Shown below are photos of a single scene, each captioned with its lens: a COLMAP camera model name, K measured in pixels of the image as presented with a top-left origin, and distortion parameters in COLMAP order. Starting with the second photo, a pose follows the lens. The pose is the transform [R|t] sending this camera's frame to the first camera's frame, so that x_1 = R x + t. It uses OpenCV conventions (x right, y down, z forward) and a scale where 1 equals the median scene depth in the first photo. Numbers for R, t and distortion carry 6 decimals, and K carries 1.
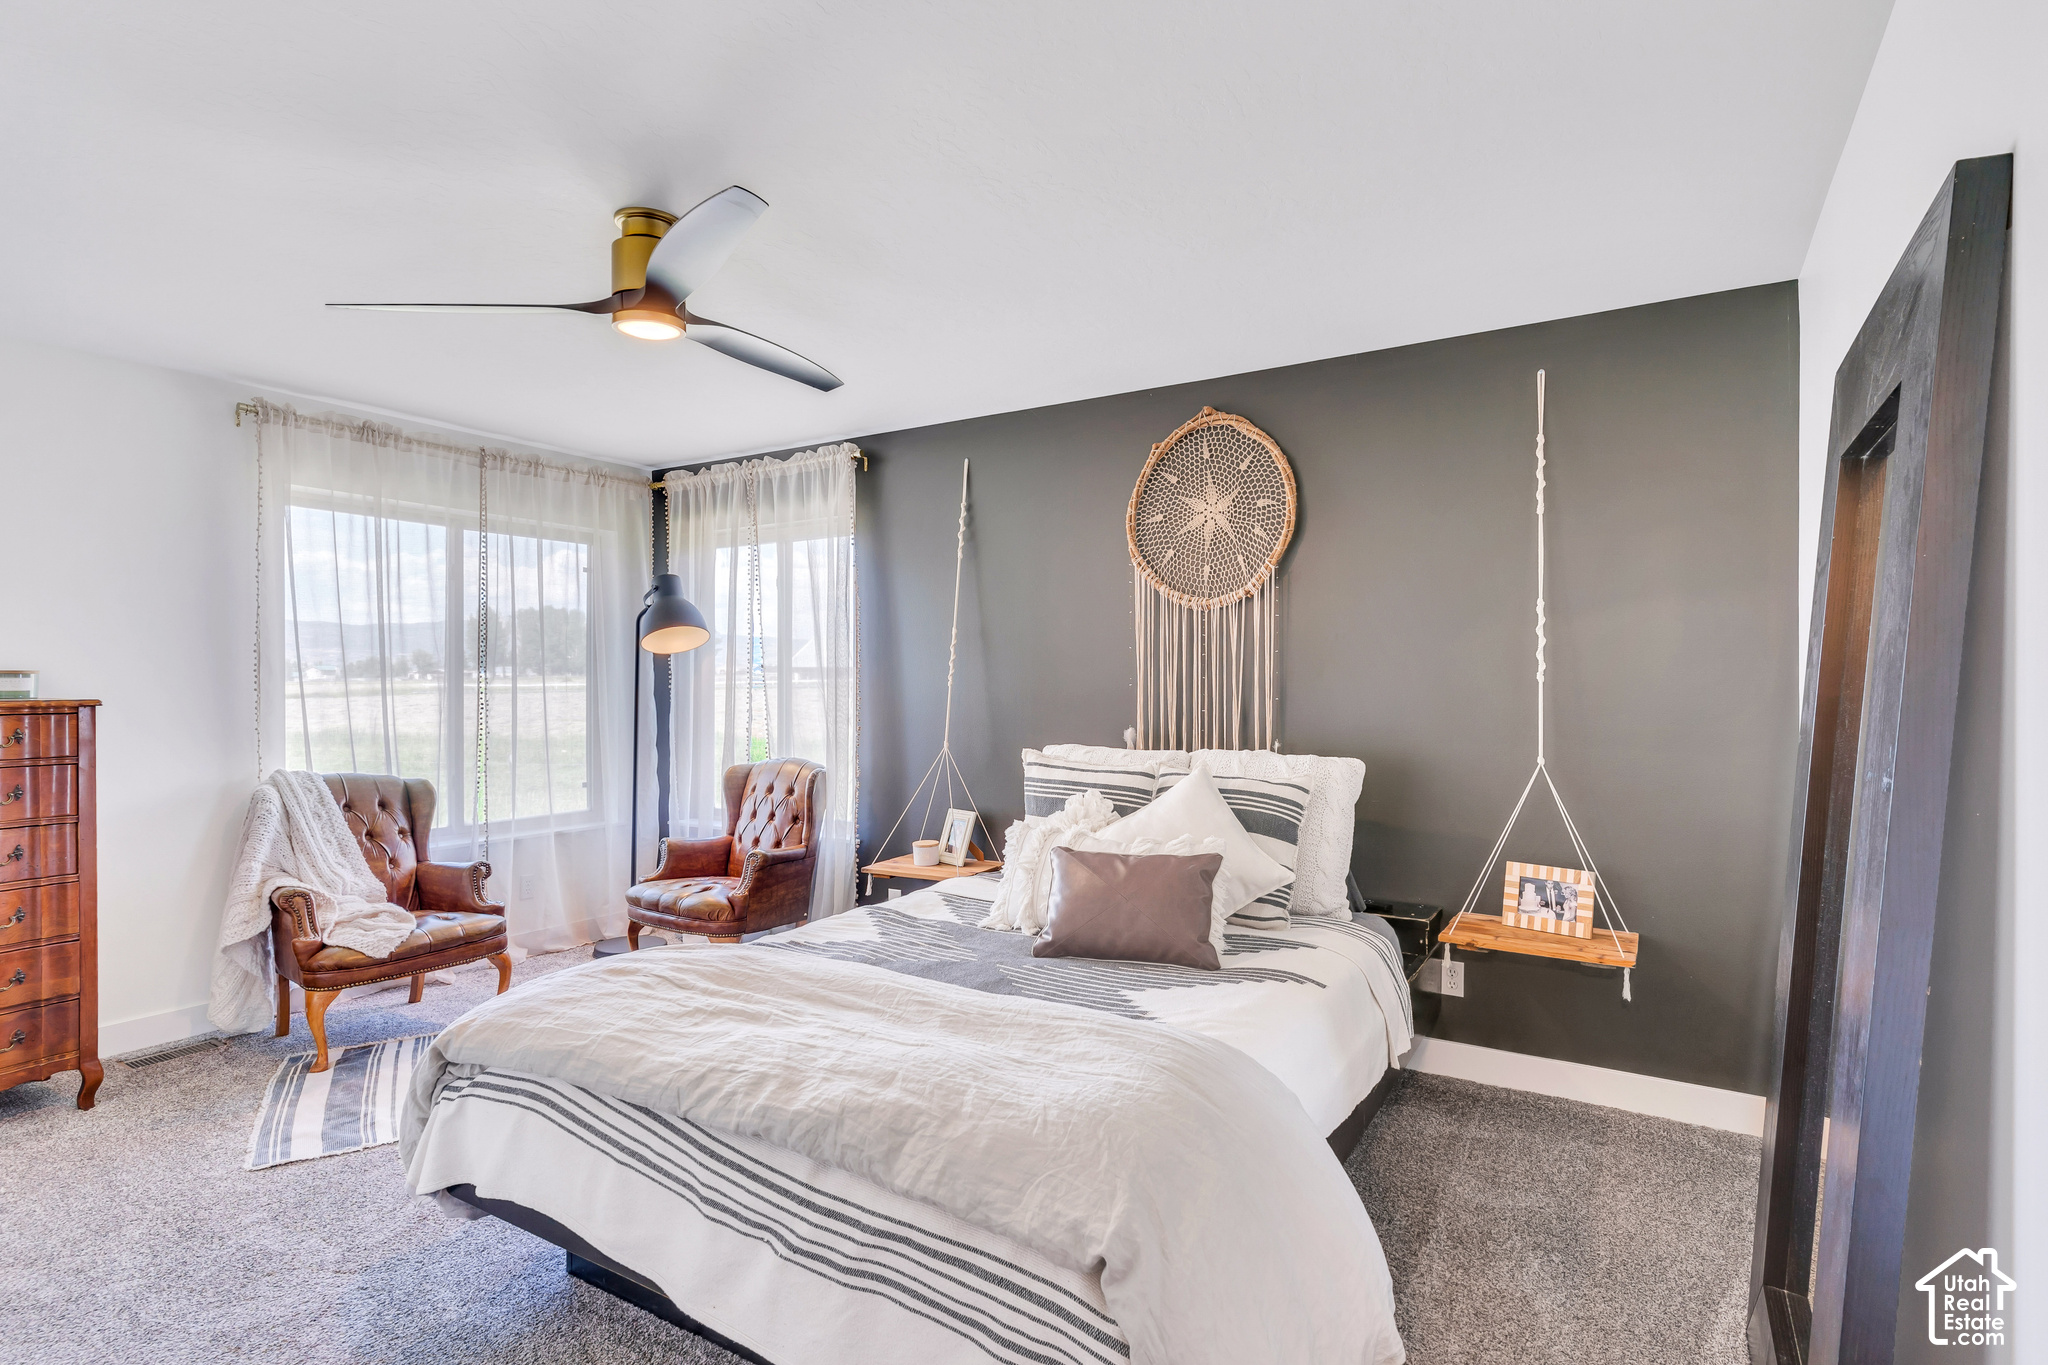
lens RADIAL K [[1021.2, 0, 1012.4], [0, 1021.2, 687.4], [0, 0, 1]] dist [0.016279, -0.000006]
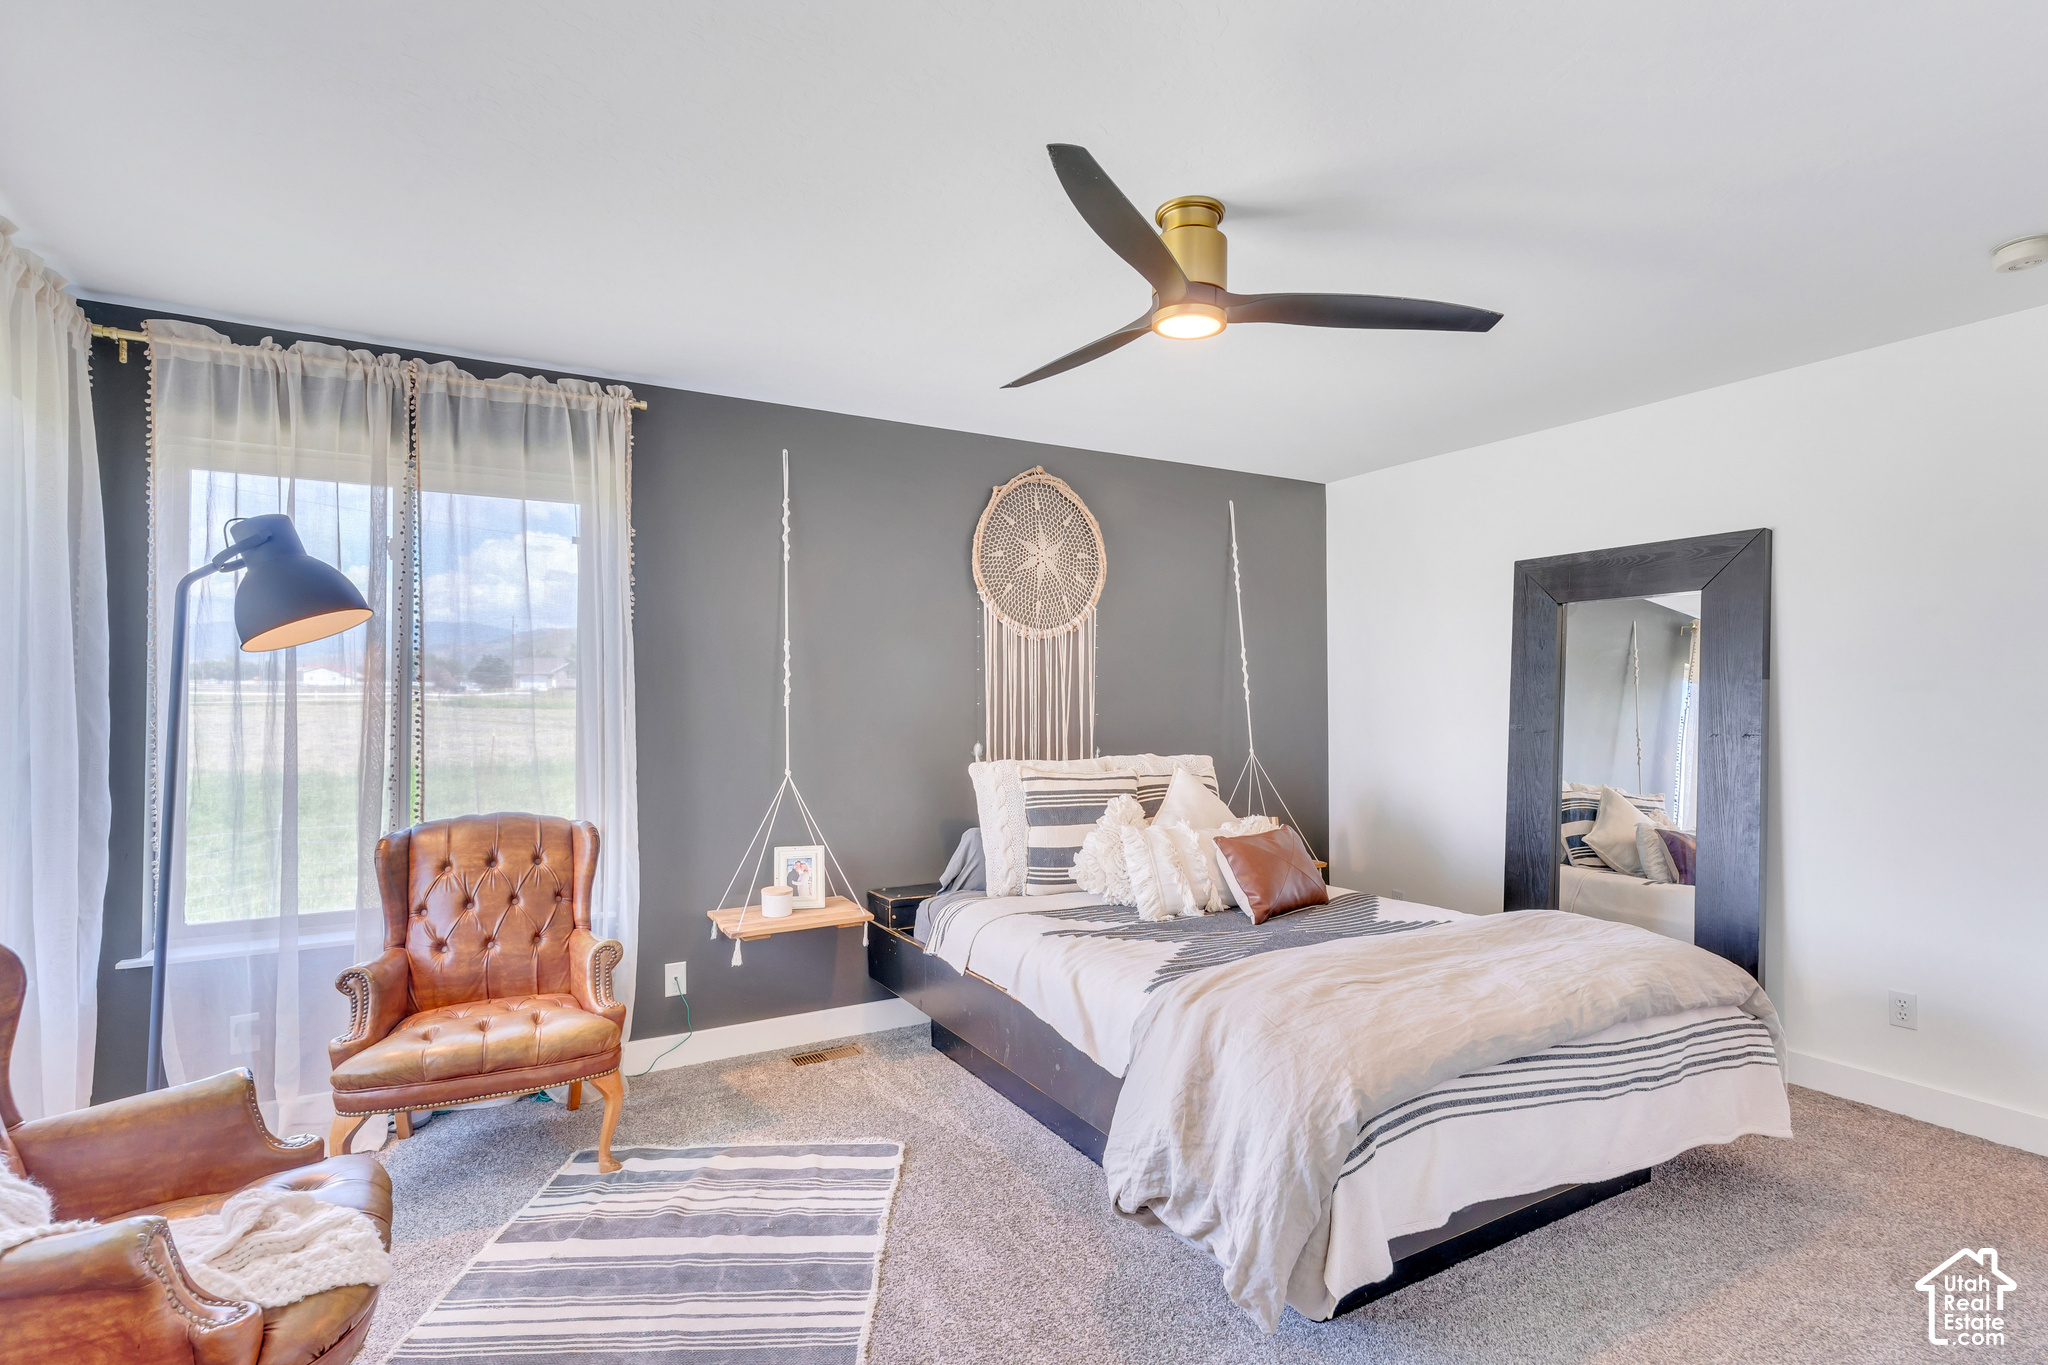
lens RADIAL K [[1021.2, 0, 1011.5], [0, 1021.2, 689.3], [0, 0, 1]] dist [0.016279, -0.000006]
pose [[0.468178, 0.005183, 0.883619, -0.853332], [0.004397, 0.999957, -0.008195, -0.008784], [-0.883623, 0.007723, 0.468135, 0.477794]]
